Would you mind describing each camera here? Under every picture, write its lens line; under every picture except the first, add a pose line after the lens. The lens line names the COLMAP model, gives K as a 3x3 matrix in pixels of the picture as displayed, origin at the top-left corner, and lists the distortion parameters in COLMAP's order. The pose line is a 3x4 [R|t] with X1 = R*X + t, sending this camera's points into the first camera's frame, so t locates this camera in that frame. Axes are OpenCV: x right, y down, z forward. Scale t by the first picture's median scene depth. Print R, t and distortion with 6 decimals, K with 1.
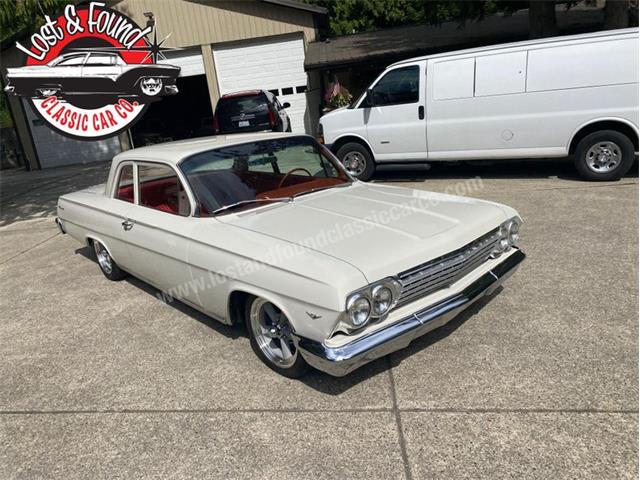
lens RADIAL K [[487.3, 0, 323.2], [0, 487.3, 242.4], [0, 0, 1]] dist [0.024979, -0.025111]
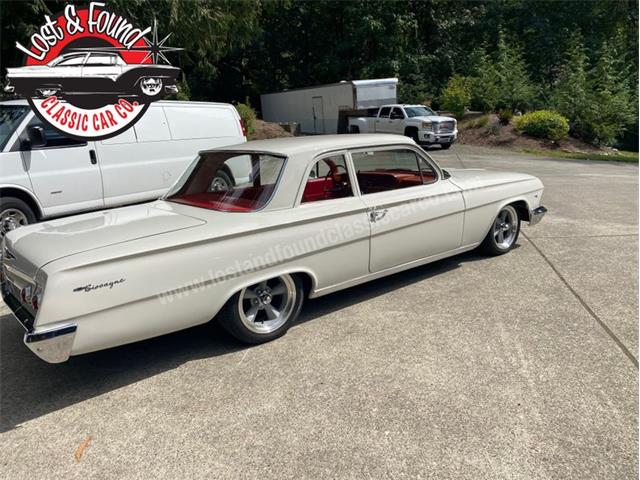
lens RADIAL K [[487.3, 0, 324.2], [0, 487.3, 242.7], [0, 0, 1]] dist [0.024979, -0.025111]
pose [[0.064215, -0.132058, 0.989160, -1.202543], [0.338744, 0.935238, 0.102869, -0.103601], [-0.938685, 0.328466, 0.104790, 0.927169]]
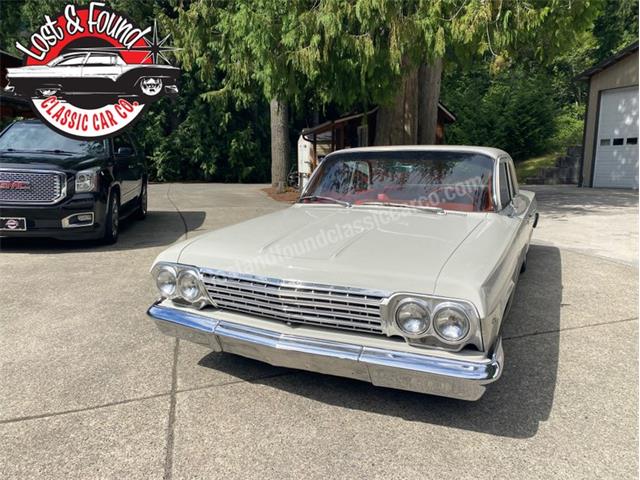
lens RADIAL K [[487.3, 0, 321.5], [0, 487.3, 243.9], [0, 0, 1]] dist [0.024979, -0.025111]
pose [[0.378653, 0.268198, -0.885828, 0.618214], [-0.304318, 0.939957, 0.154503, -0.116138], [0.874078, 0.211071, 0.437535, 0.424531]]
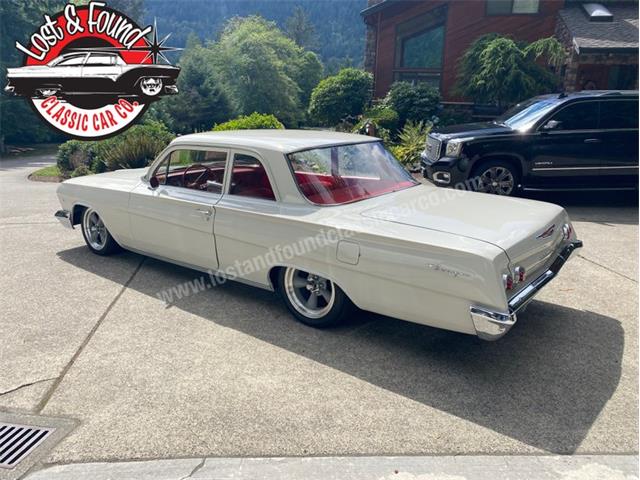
lens RADIAL K [[487.3, 0, 319.3], [0, 487.3, 233.6], [0, 0, 1]] dist [0.024979, -0.025111]
pose [[-0.979678, 0.139631, -0.143997, -0.138237], [0.043279, 0.848149, 0.527987, -0.553909], [0.195854, 0.511025, -0.836956, 1.941469]]
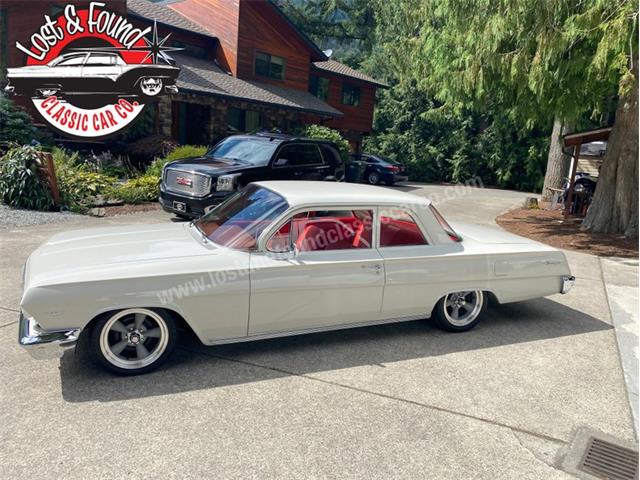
lens RADIAL K [[487.3, 0, 323.6], [0, 487.3, 238.0], [0, 0, 1]] dist [0.024979, -0.025111]
pose [[-0.325141, 0.267156, -0.907144, 0.768773], [-0.293469, 0.883400, 0.365349, -0.491163], [0.898977, 0.385009, -0.208828, 1.244306]]
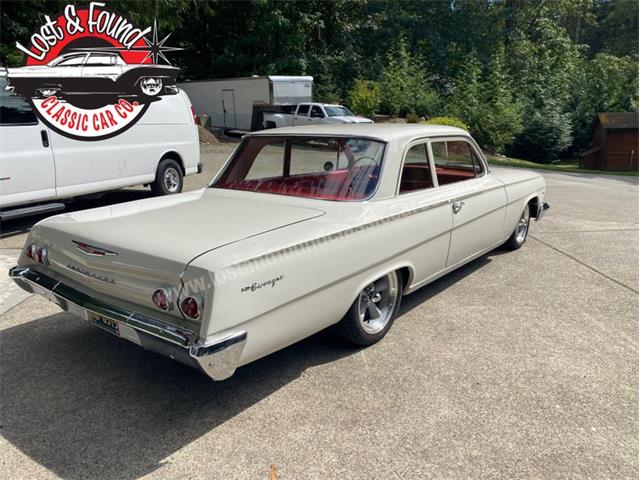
lens RADIAL K [[487.3, 0, 324.3], [0, 487.3, 247.7], [0, 0, 1]] dist [0.024979, -0.025111]
pose [[-0.164803, -0.142878, 0.975923, -1.129459], [0.309792, 0.931882, 0.188745, -0.189912], [-0.936413, 0.333439, -0.109315, 1.230684]]
